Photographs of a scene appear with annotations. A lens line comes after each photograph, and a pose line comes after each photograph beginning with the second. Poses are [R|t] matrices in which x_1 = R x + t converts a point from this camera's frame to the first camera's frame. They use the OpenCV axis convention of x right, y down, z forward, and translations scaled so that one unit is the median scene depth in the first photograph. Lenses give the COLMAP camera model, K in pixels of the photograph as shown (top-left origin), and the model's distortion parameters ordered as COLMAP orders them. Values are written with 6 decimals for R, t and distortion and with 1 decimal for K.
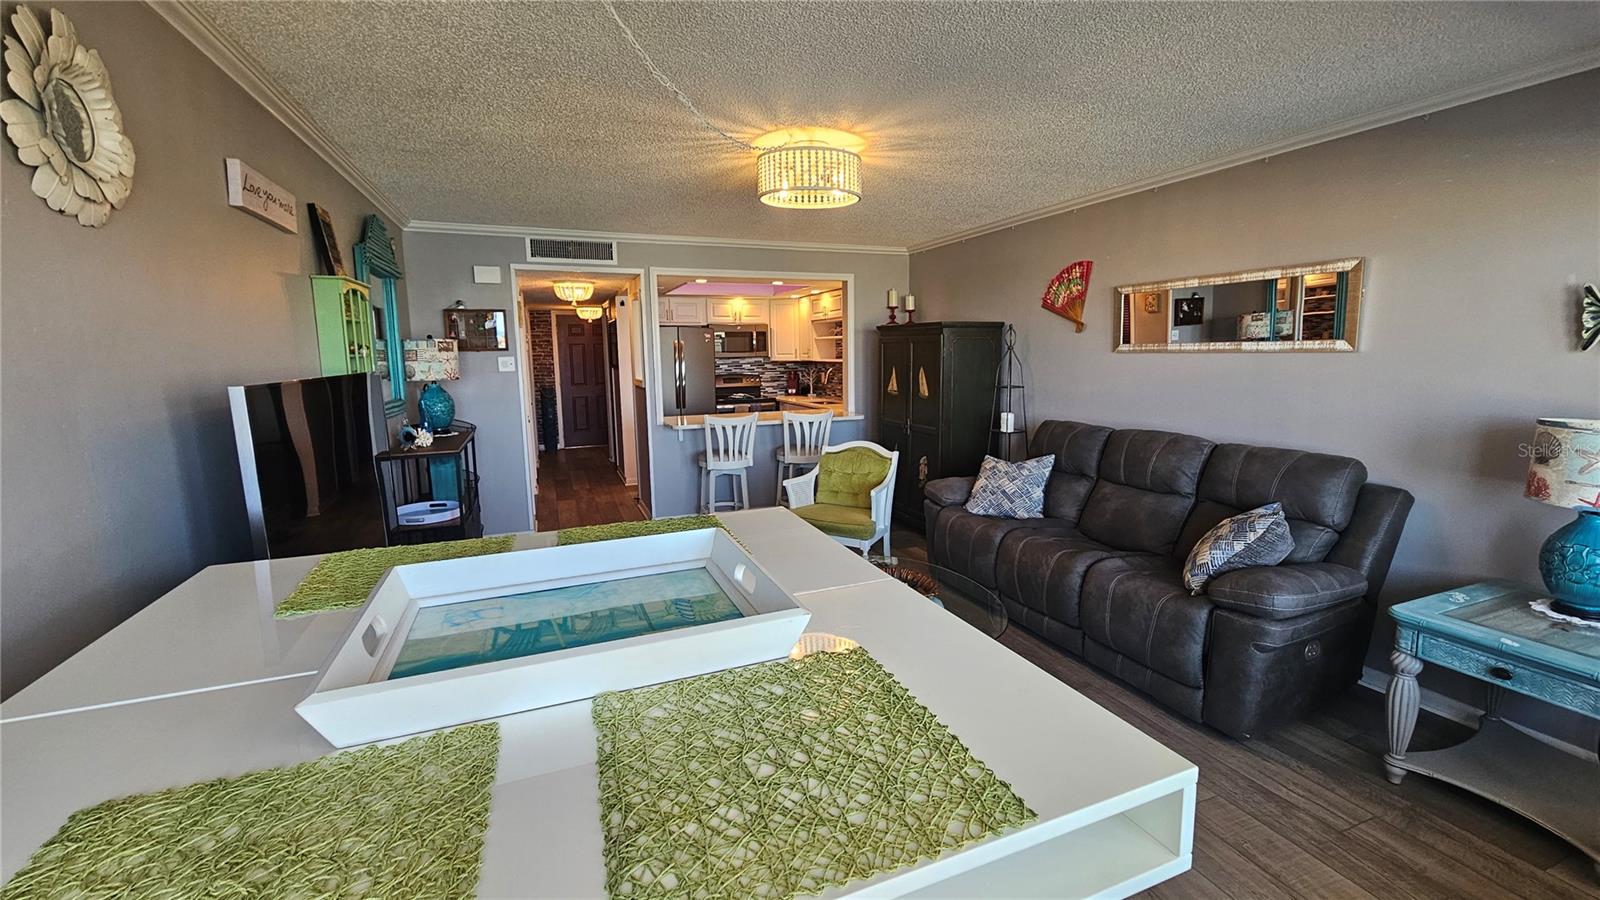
lens RADIAL K [[655.6, 0, 801.8], [0, 655.6, 446.9], [0, 0, 1]] dist [0.002086, 0.000021]
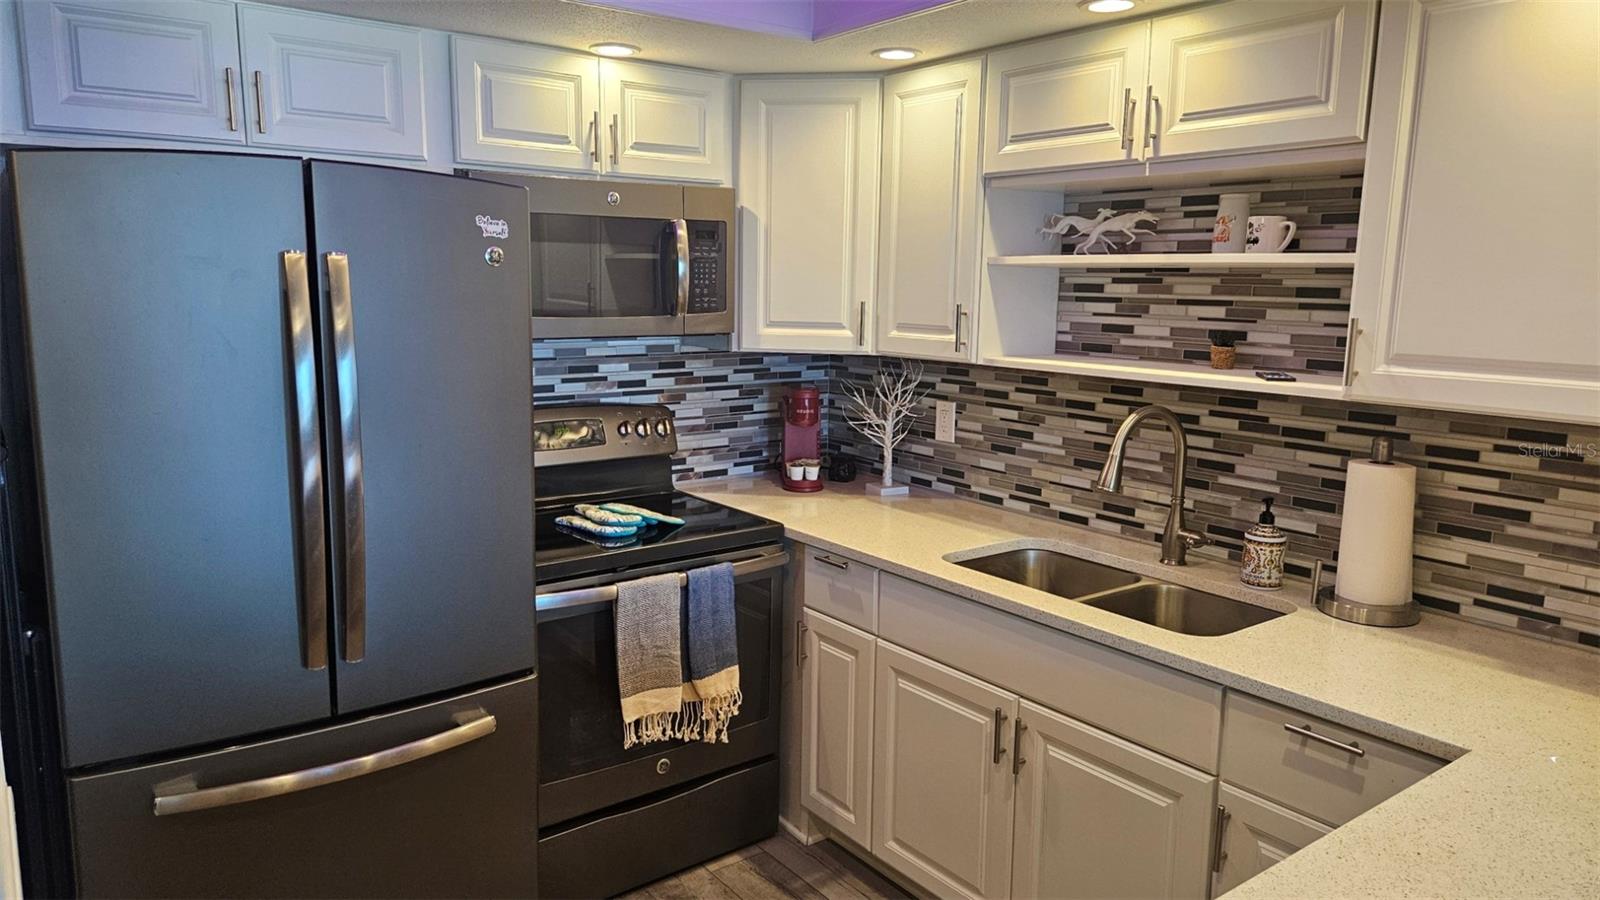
lens RADIAL K [[1087.1, 0, 801.1], [0, 1087.1, 463.5], [0, 0, 1]] dist [0.064521, -0.042720]
pose [[0.964037, -0.016595, 0.265251, -0.130023], [0.010840, 0.999673, 0.023144, -0.101859], [-0.265548, -0.019436, 0.963902, 0.631765]]
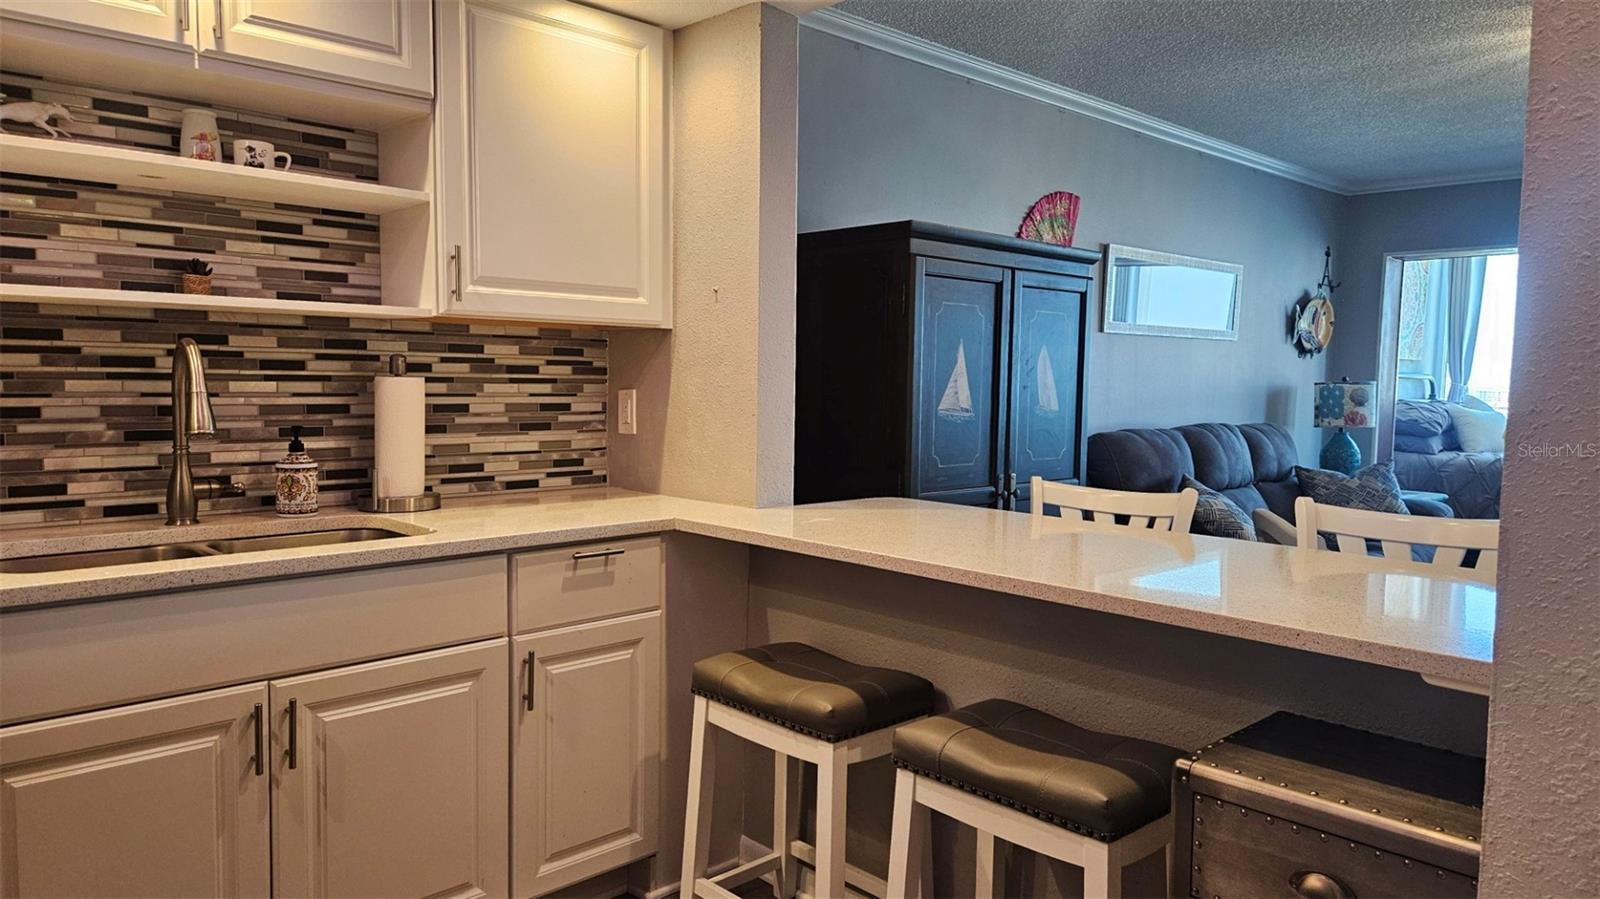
lens RADIAL K [[1087.1, 0, 802.9], [0, 1087.1, 457.1], [0, 0, 1]] dist [0.064521, -0.042720]
pose [[-0.383617, -0.053285, 0.921954, -0.251216], [0.137714, 0.983870, 0.114165, -0.092012], [-0.913166, 0.170762, -0.370091, 0.853860]]
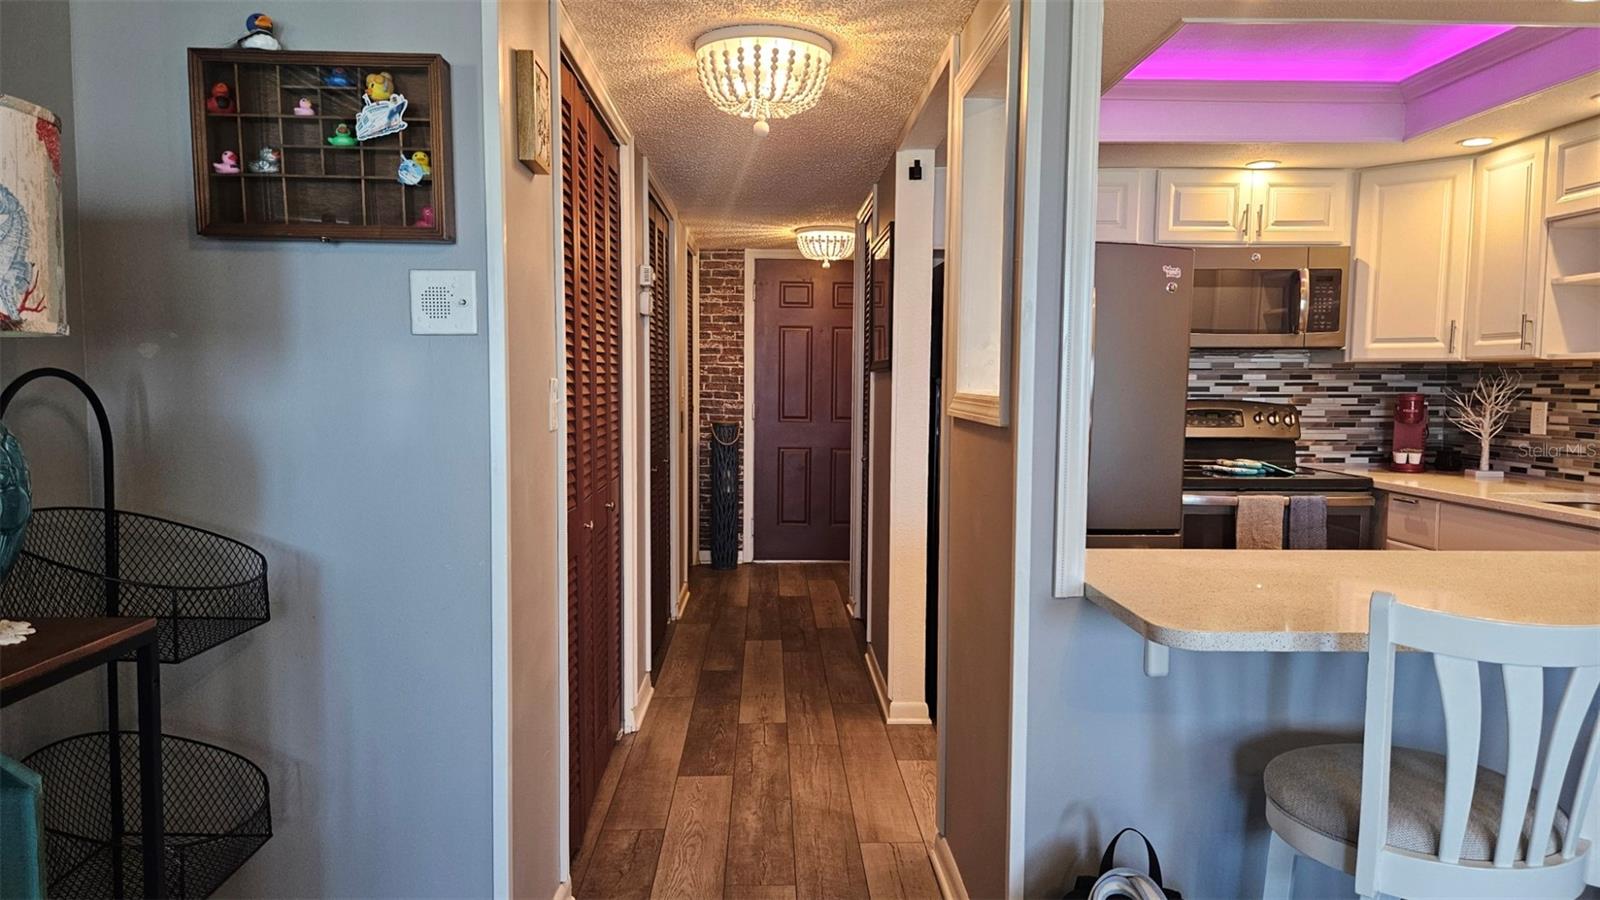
lens RADIAL K [[1087.1, 0, 807.8], [0, 1087.1, 460.4], [0, 0, 1]] dist [0.064521, -0.042720]
pose [[0.944551, 0.046527, -0.325052, -0.121706], [-0.068845, 0.995969, -0.057492, -0.034056], [0.321067, 0.076682, 0.943947, 0.413977]]
